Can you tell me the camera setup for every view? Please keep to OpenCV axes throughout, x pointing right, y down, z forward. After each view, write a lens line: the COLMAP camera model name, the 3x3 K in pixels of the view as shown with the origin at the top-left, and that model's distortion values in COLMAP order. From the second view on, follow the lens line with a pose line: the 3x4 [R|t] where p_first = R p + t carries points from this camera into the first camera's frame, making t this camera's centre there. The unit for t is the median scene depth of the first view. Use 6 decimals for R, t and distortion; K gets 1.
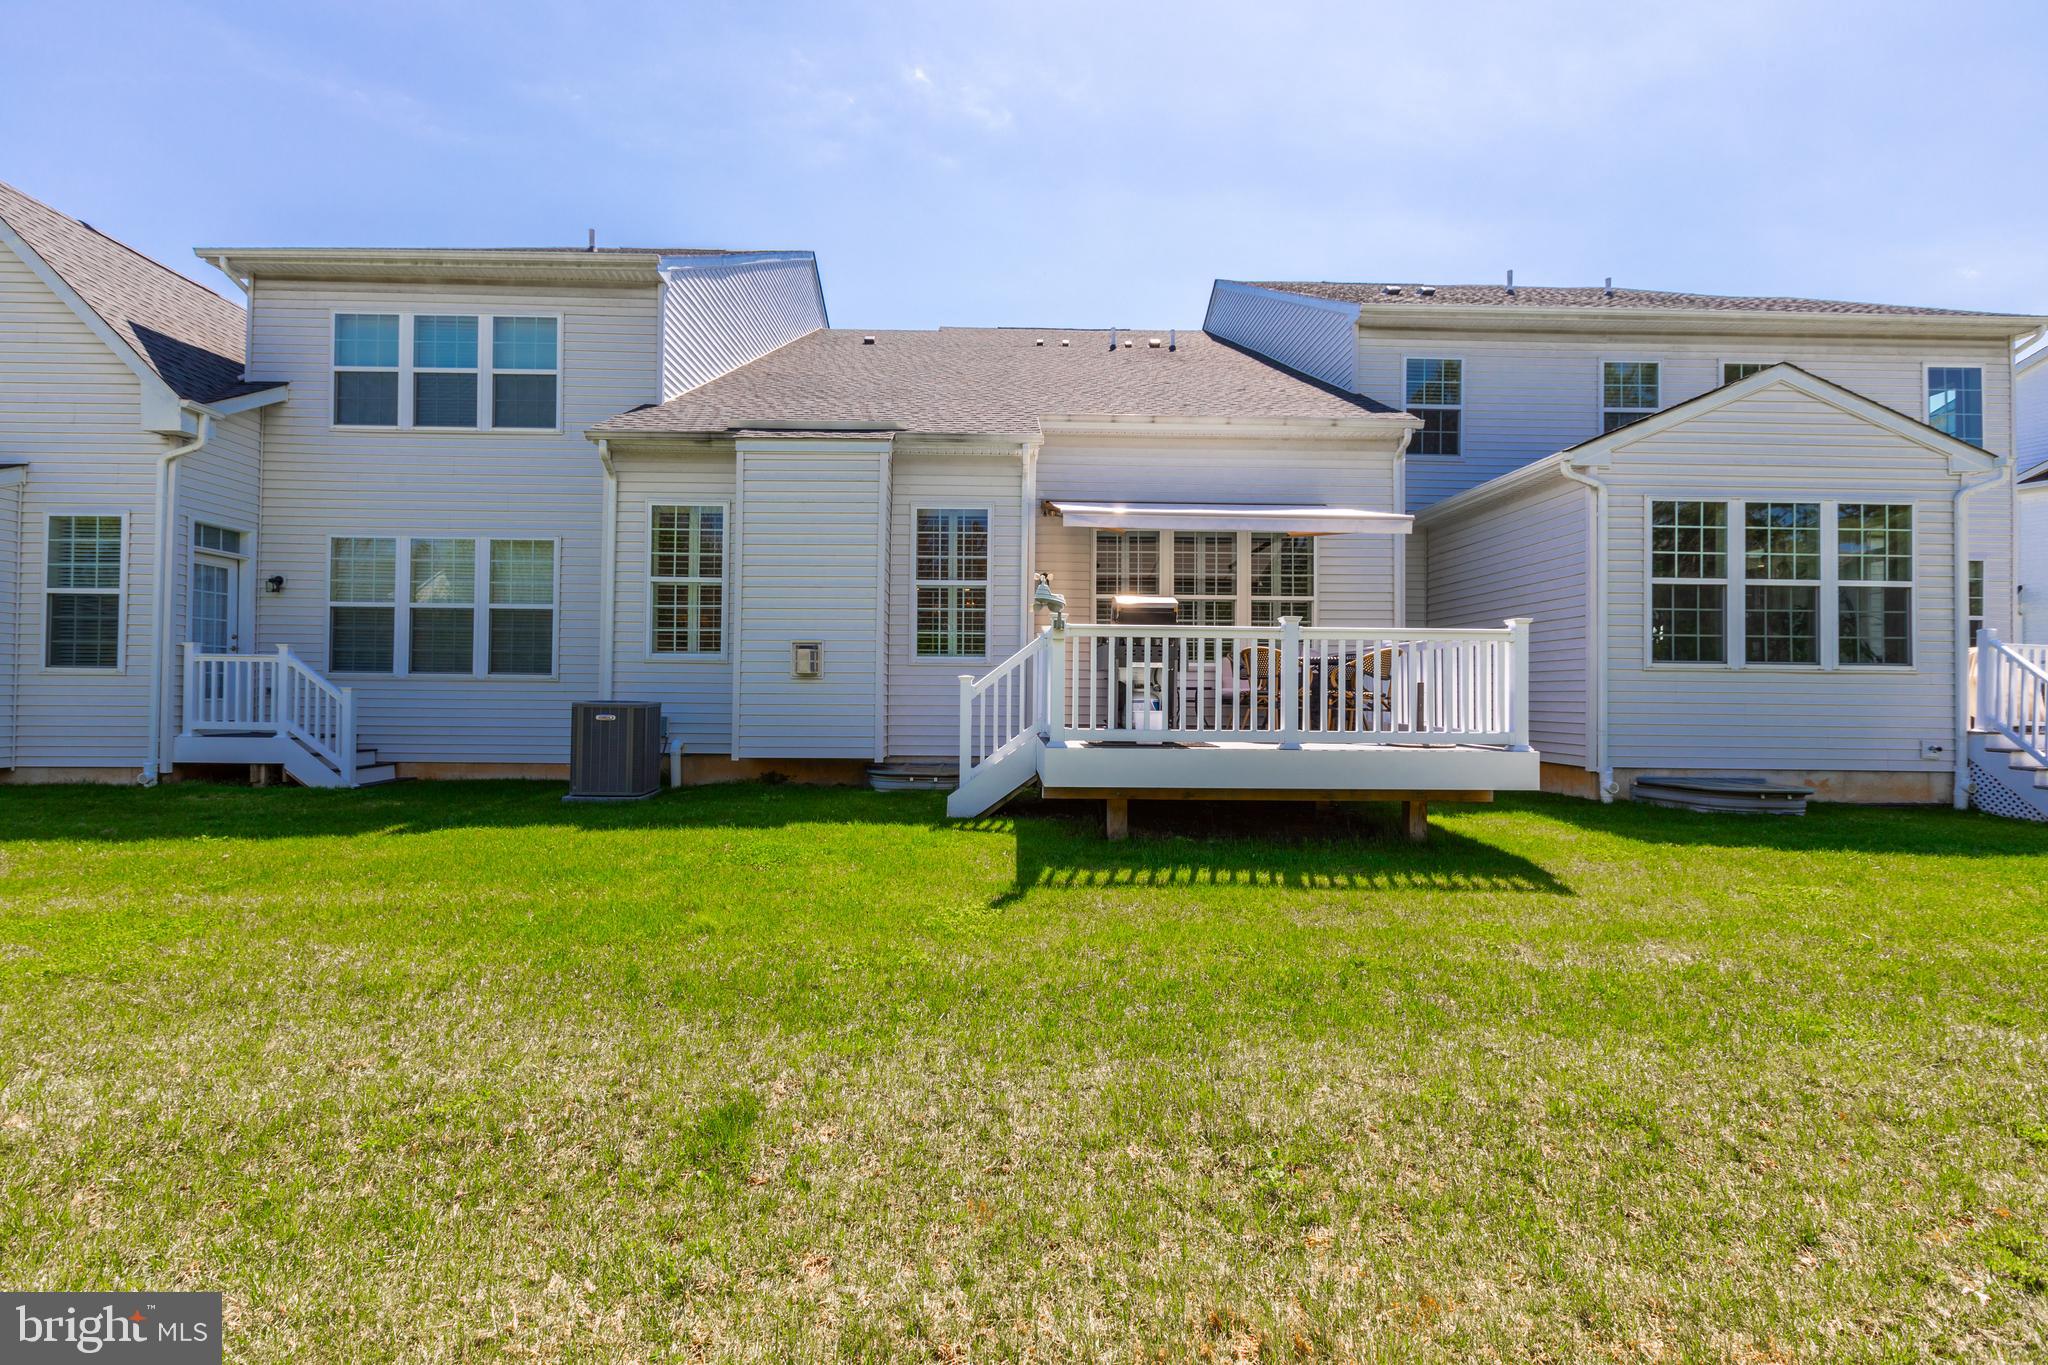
lens RADIAL K [[943.2, 0, 1024.0], [0, 943.2, 682.5], [0, 0, 1]] dist [0.000581, 0.000402]
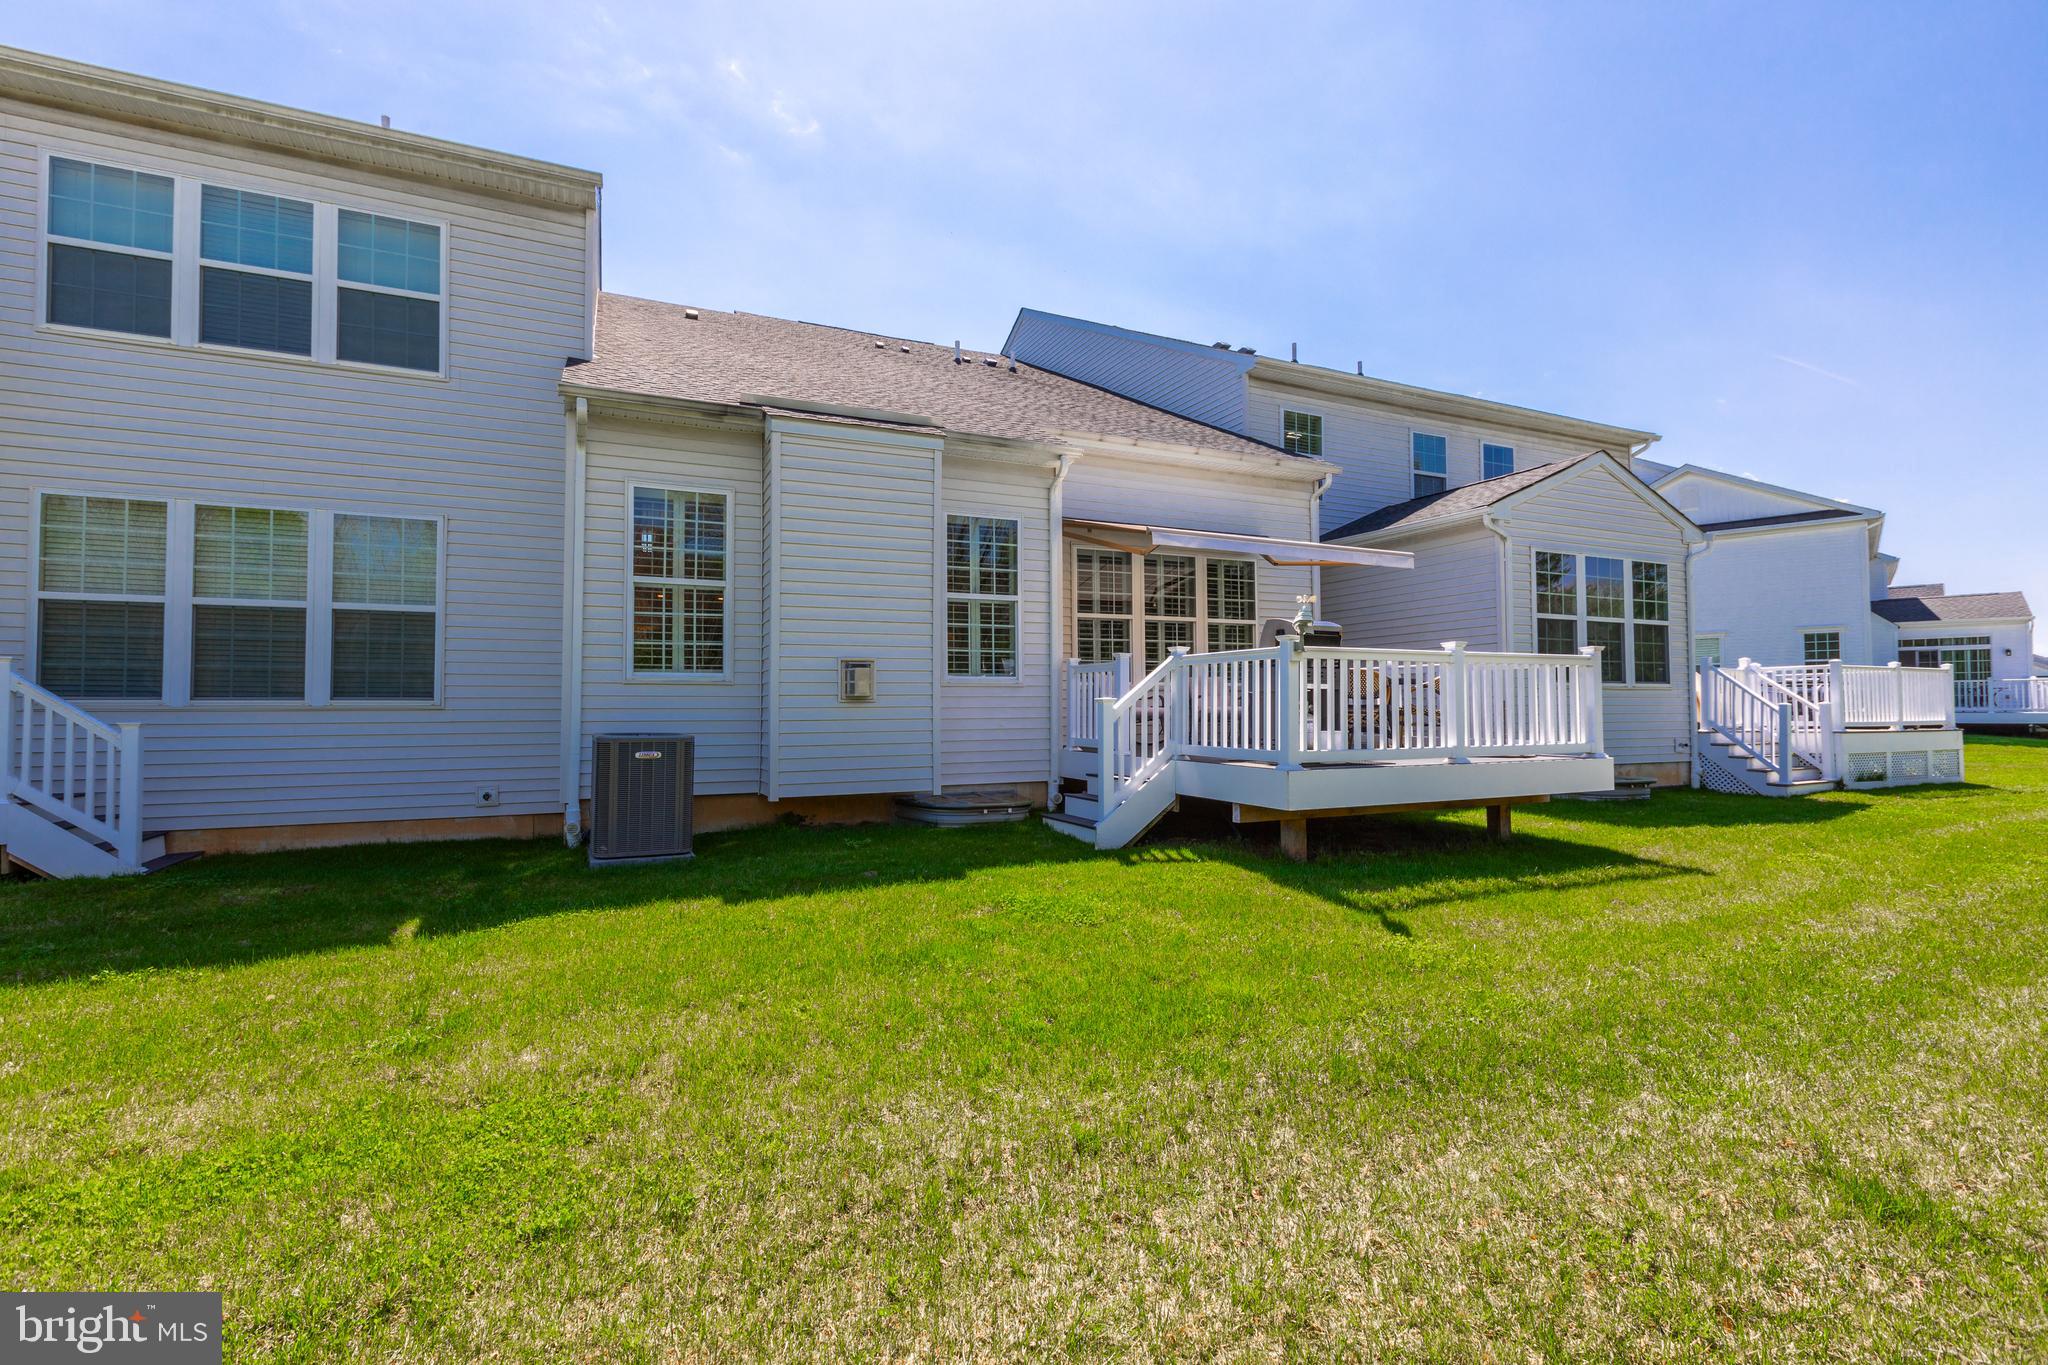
lens RADIAL K [[943.2, 0, 1024.0], [0, 943.2, 682.5], [0, 0, 1]] dist [0.000581, 0.000402]
pose [[0.912393, -0.002298, 0.409308, -0.417736], [0.009681, 0.999826, -0.015968, -0.006346], [-0.409200, 0.018531, 0.912256, 0.139041]]
